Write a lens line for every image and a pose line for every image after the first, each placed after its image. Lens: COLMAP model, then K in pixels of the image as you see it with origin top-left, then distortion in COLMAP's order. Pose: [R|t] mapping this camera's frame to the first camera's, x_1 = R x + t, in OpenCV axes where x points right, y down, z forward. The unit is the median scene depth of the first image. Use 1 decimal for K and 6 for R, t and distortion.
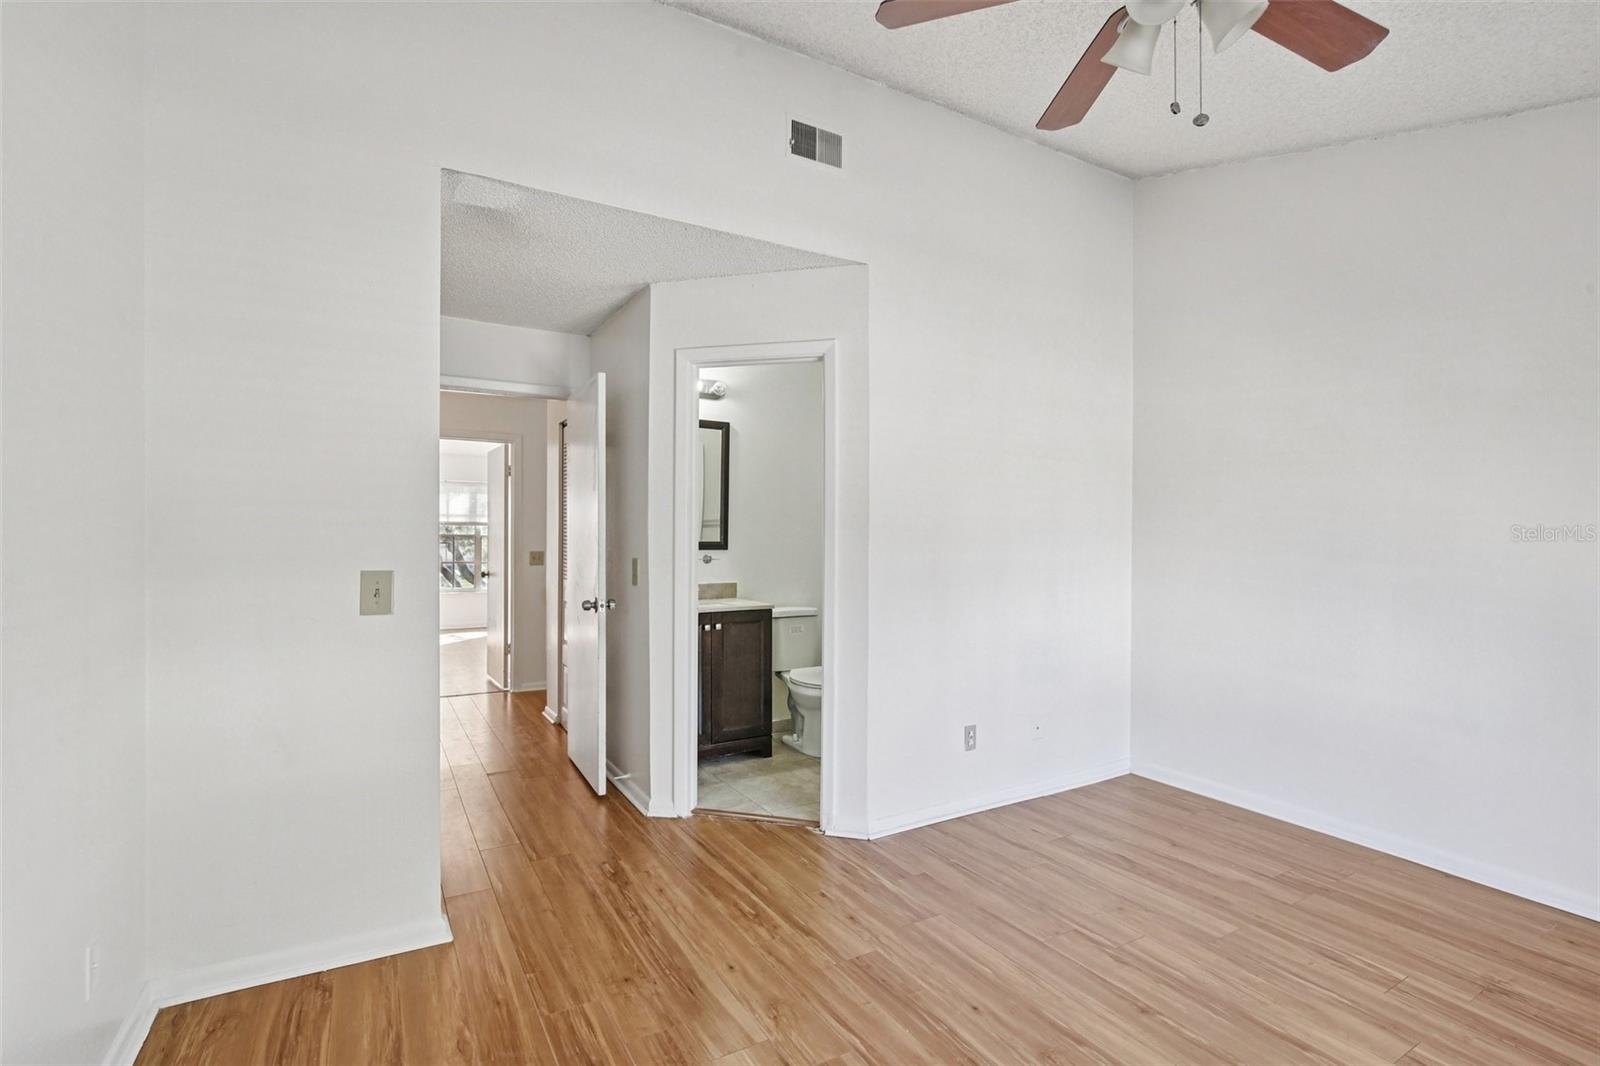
lens RADIAL K [[735.2, 0, 783.8], [0, 735.2, 547.0], [0, 0, 1]] dist [-0.019234, -0.000144]
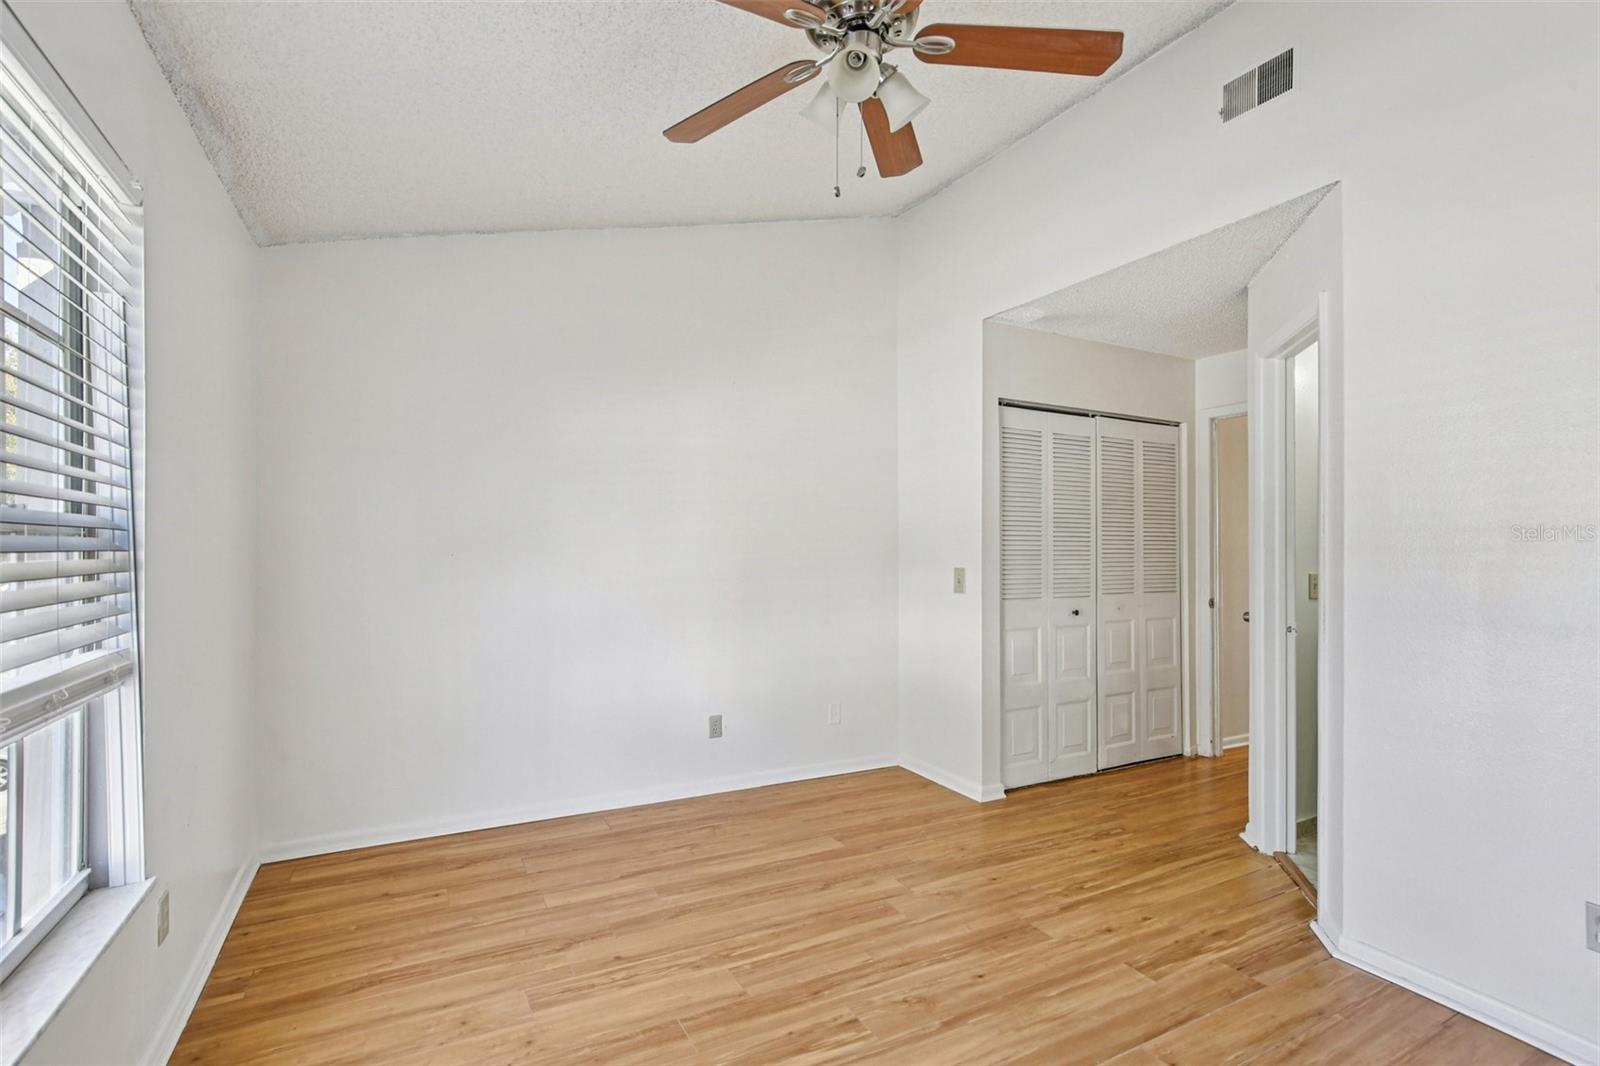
lens RADIAL K [[735.2, 0, 783.8], [0, 735.2, 547.0], [0, 0, 1]] dist [-0.019234, -0.000144]
pose [[-0.039926, -0.005382, -0.999188, 1.082386], [-0.012254, 0.999913, -0.004897, -0.003254], [0.999127, 0.012048, -0.039989, 0.583550]]
